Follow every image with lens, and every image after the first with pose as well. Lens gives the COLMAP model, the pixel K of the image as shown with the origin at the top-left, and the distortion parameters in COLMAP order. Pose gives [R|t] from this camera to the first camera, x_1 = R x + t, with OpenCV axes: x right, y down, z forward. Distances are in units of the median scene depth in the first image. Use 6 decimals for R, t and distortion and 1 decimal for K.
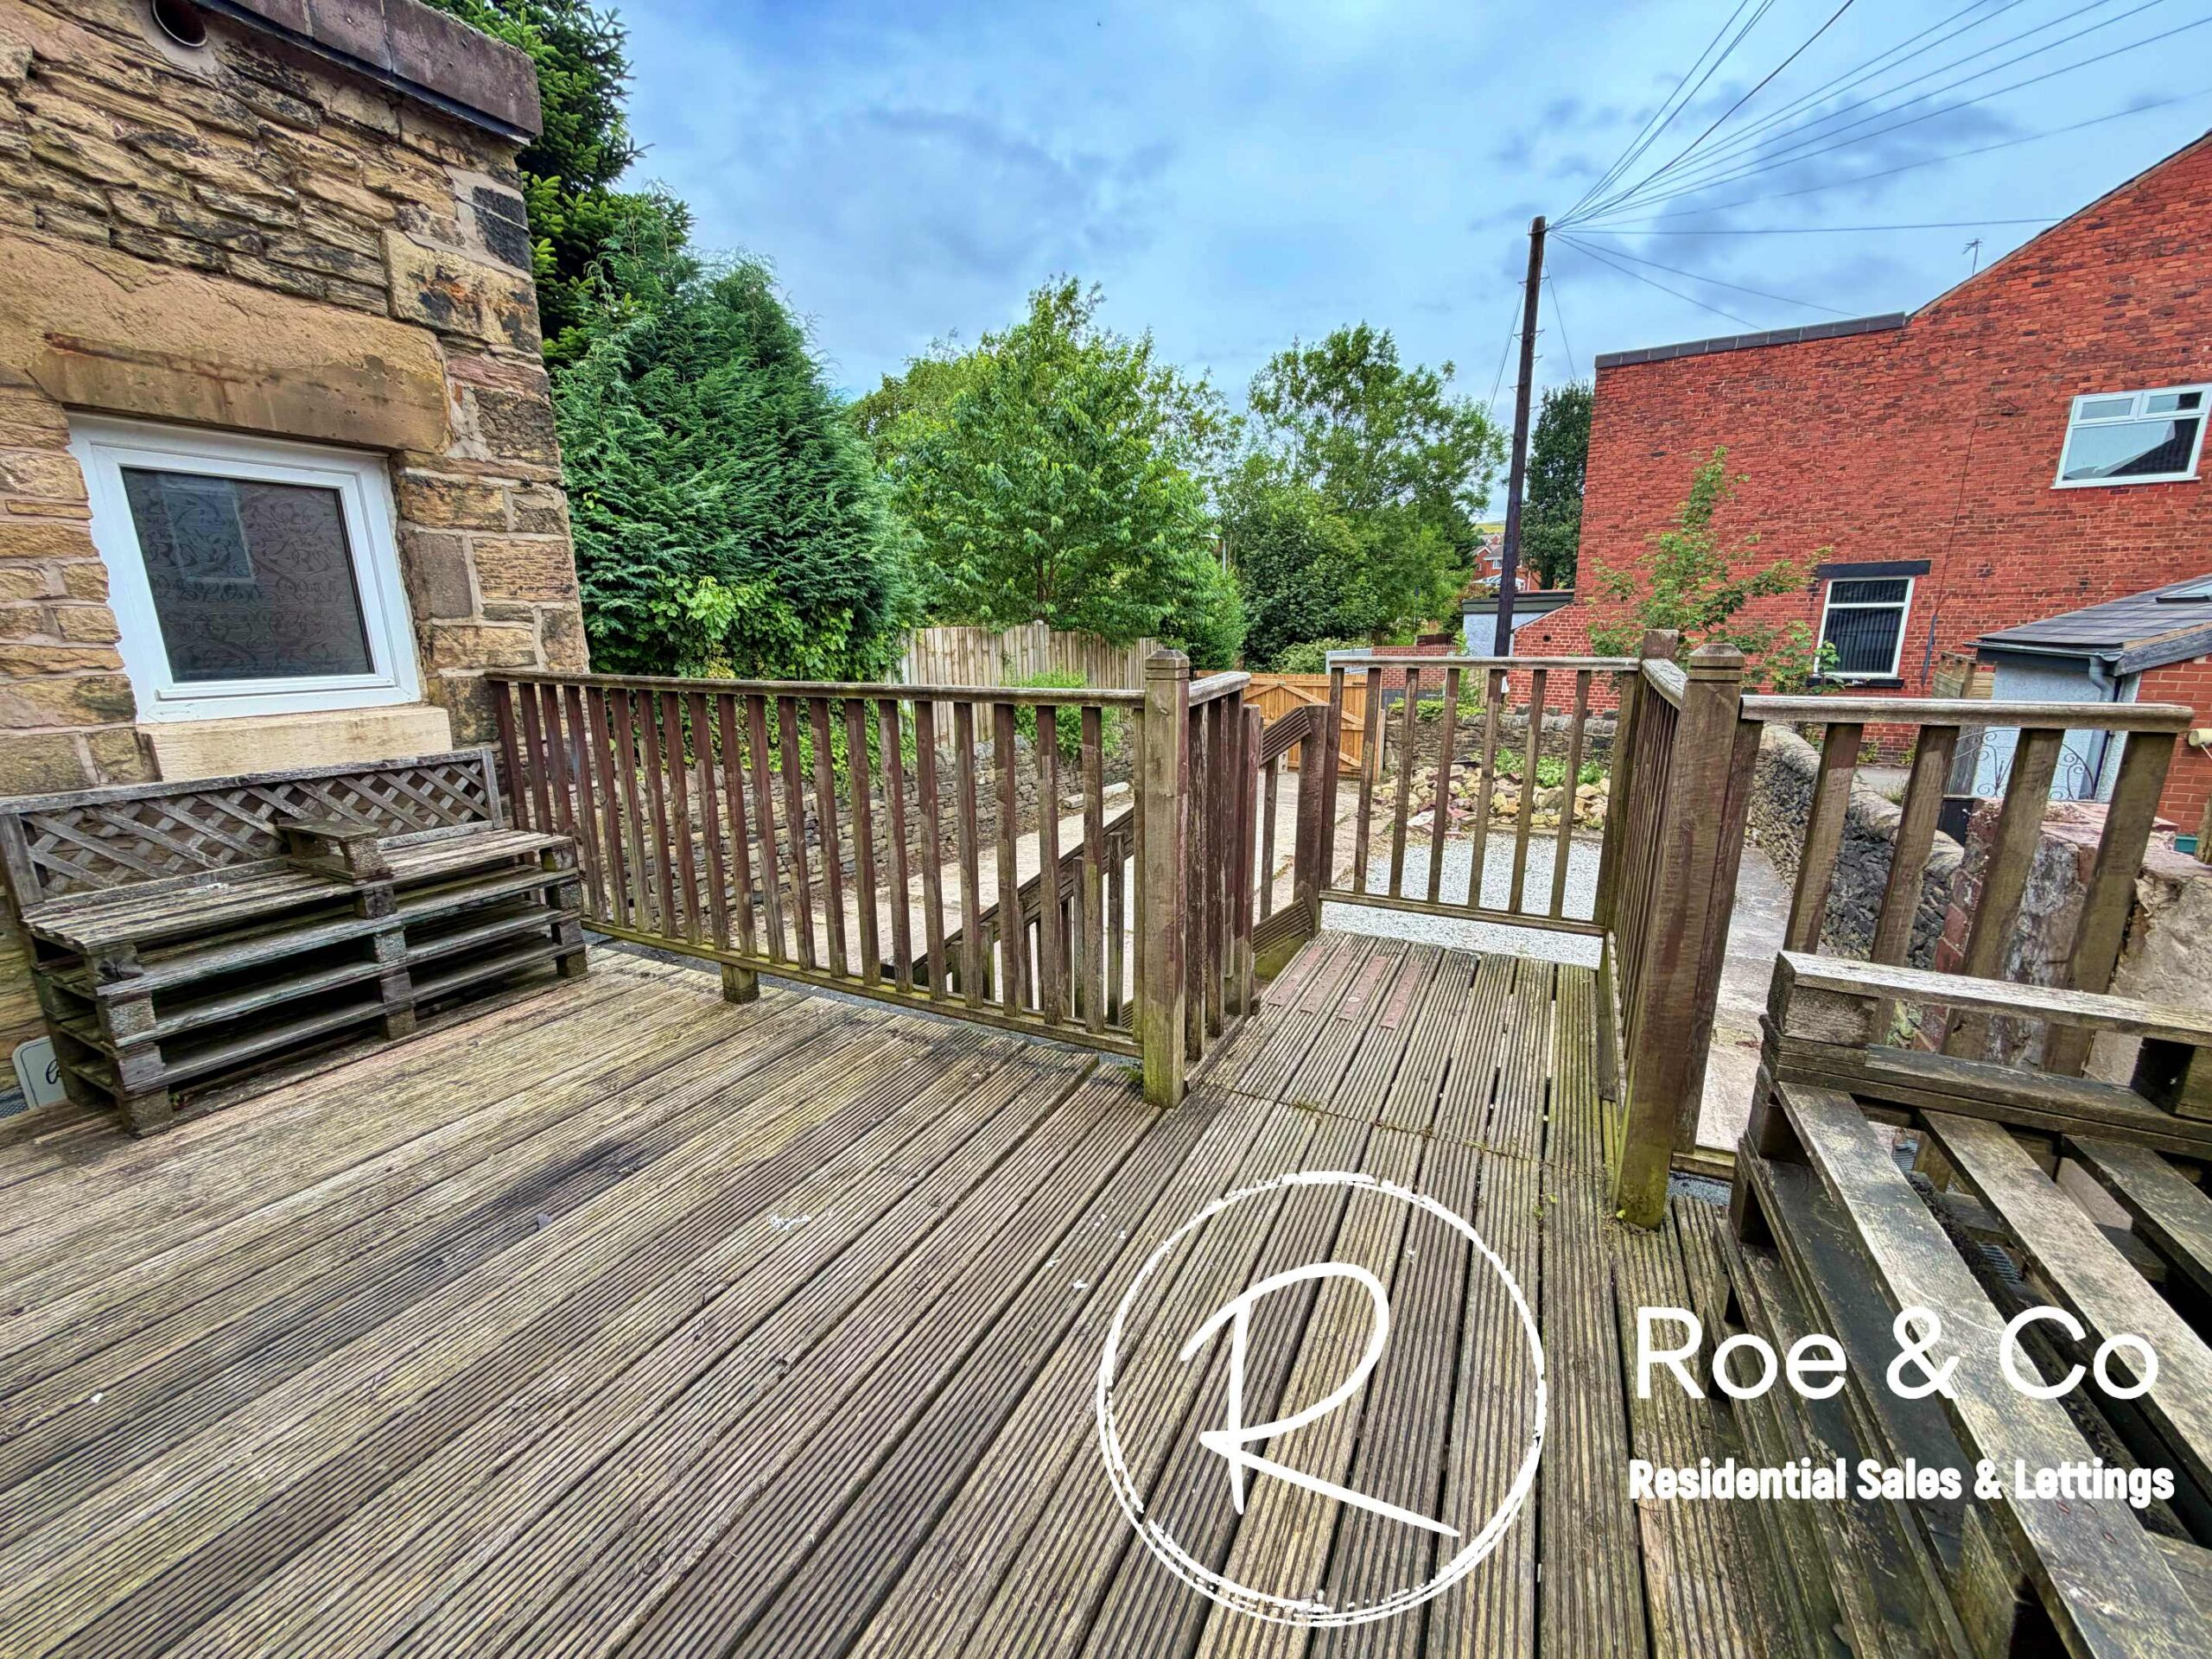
lens RADIAL K [[882.9, 0, 1102.9], [0, 882.9, 839.5], [0, 0, 1]] dist [0.000226, 0.000290]
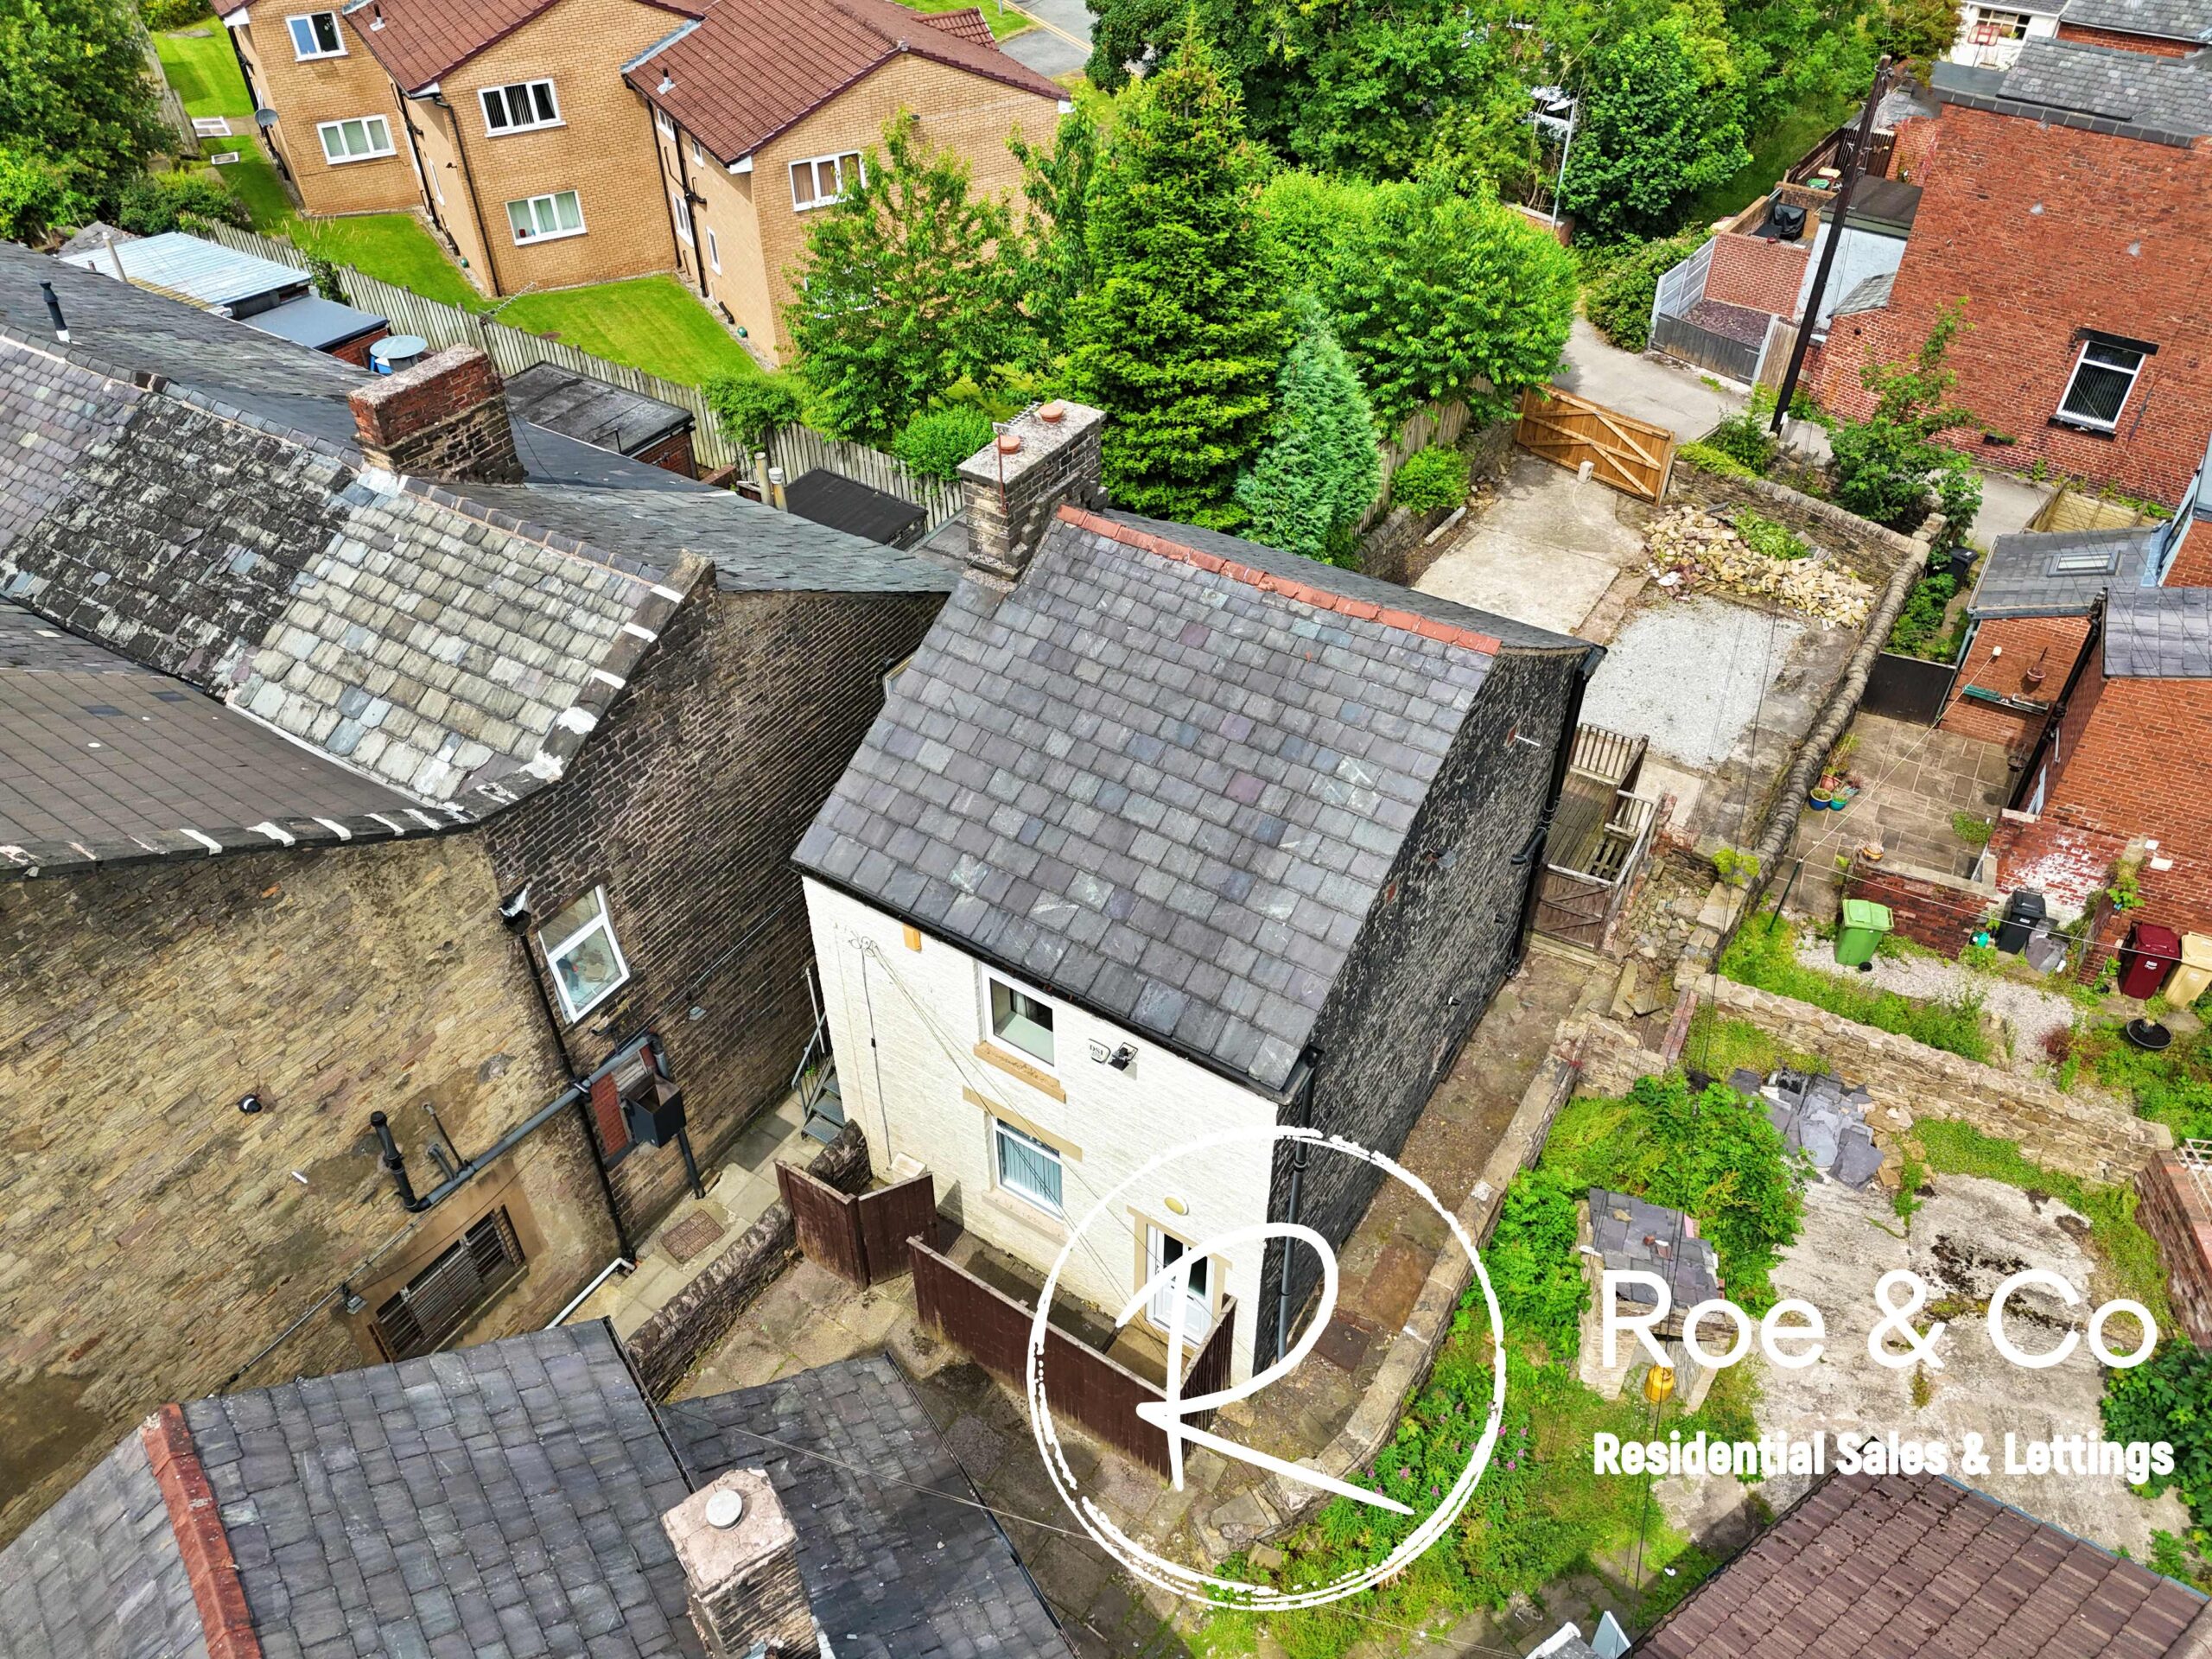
lens RADIAL K [[1586.3, 0, 1117.5], [0, 1586.3, 831.0], [0, 0, 1]] dist [0.051210, -0.035380]
pose [[0.997189, 0.057728, -0.047767, -0.338158], [-0.028886, 0.884412, 0.465813, -0.696989], [0.069136, -0.463124, 0.883593, -1.331653]]
